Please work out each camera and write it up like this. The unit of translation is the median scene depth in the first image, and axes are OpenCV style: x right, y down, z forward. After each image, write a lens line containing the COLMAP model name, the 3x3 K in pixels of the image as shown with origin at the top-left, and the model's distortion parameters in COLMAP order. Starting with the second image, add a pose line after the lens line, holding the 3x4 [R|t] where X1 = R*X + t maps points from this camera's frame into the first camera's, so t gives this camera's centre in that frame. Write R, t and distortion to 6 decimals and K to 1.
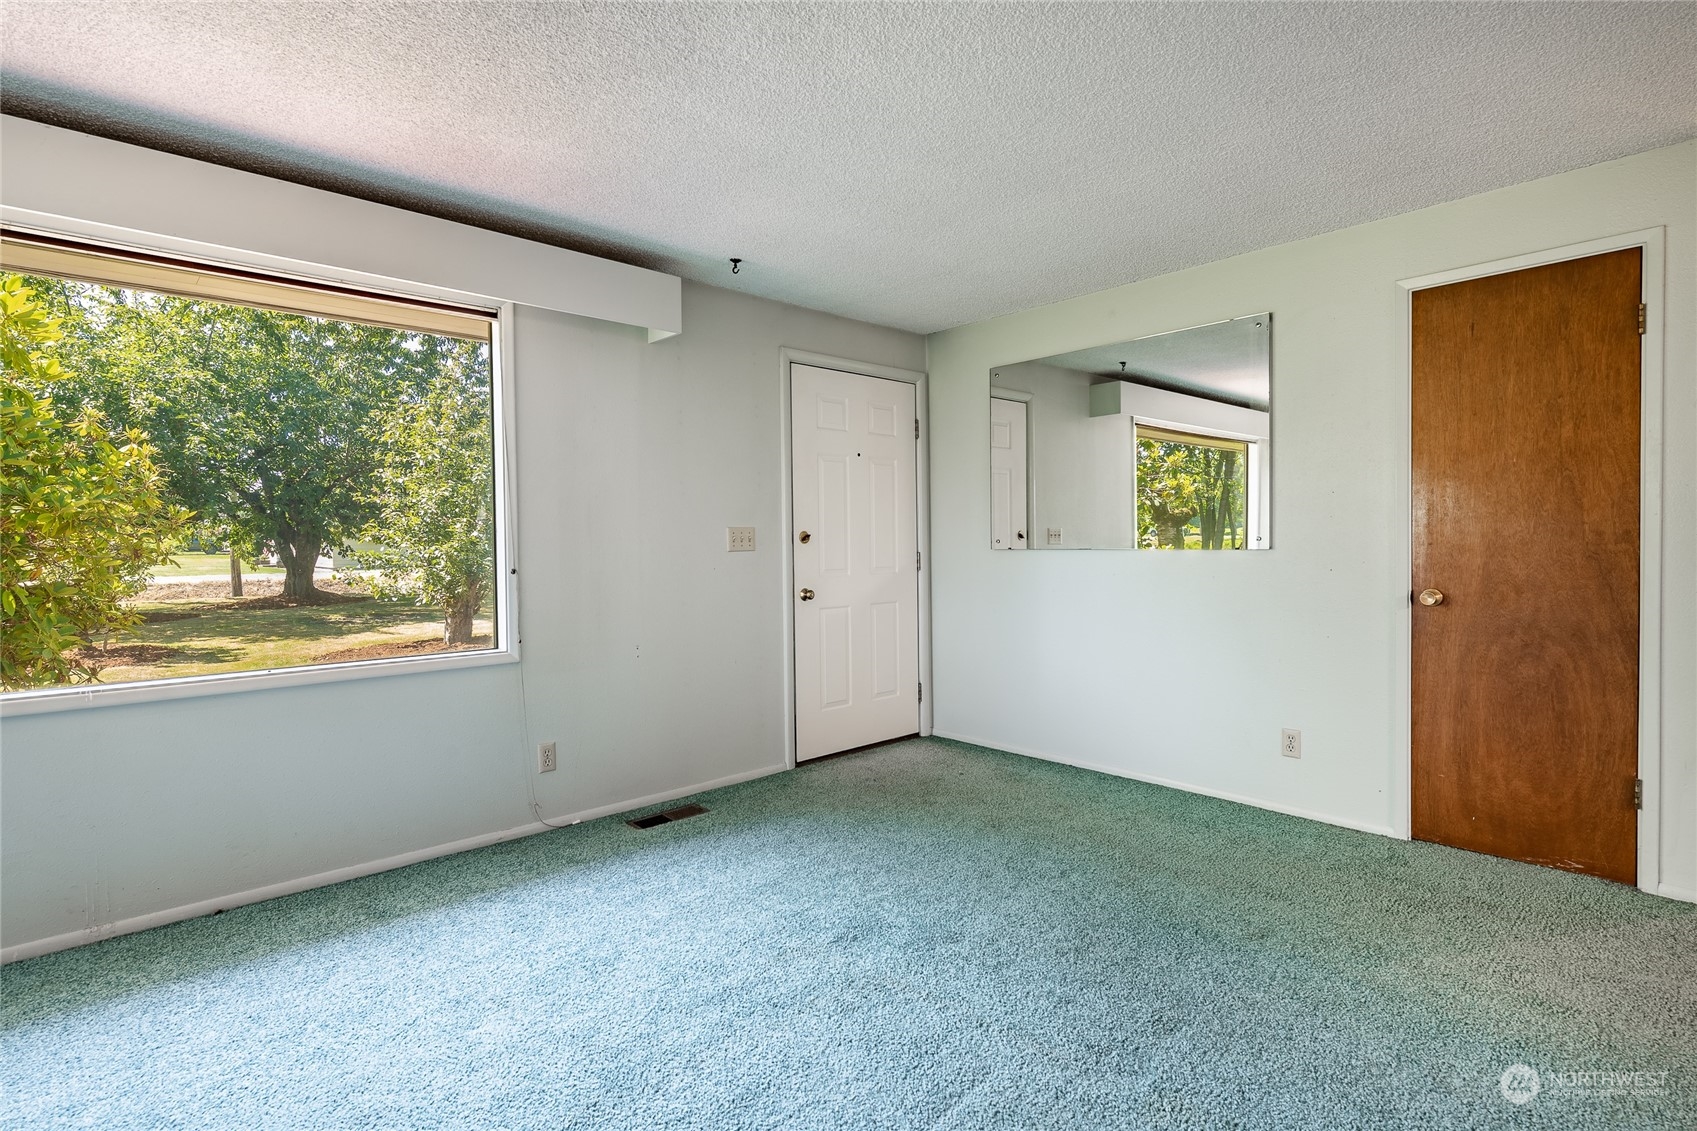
lens RADIAL K [[822.0, 0, 848.5], [0, 822.0, 565.5], [0, 0, 1]] dist [-0.004082, -0.001643]
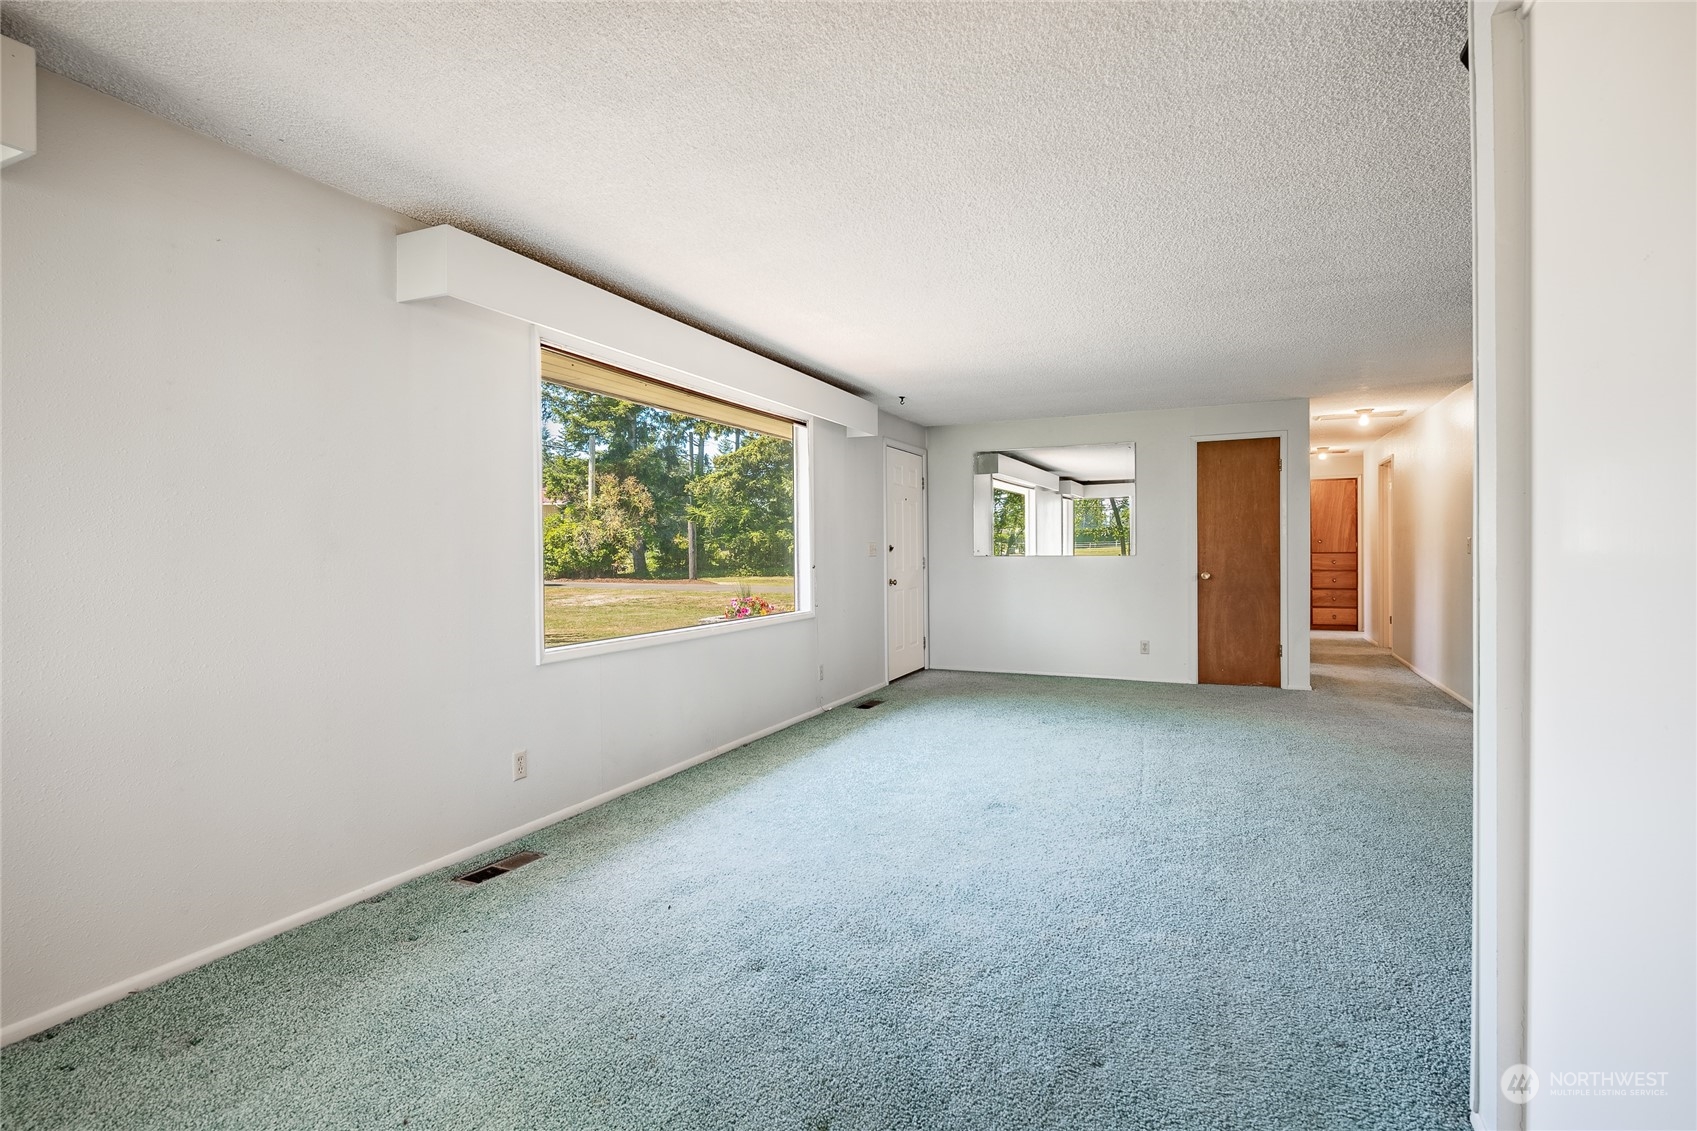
lens RADIAL K [[802.7, 0, 853.4], [0, 802.7, 562.4], [0, 0, 1]] dist [-0.000944, -0.000285]
pose [[0.922742, -0.002489, 0.385410, -1.061574], [0.008740, 0.999857, -0.014468, 0.025392], [-0.385318, 0.016718, 0.922632, -0.690607]]
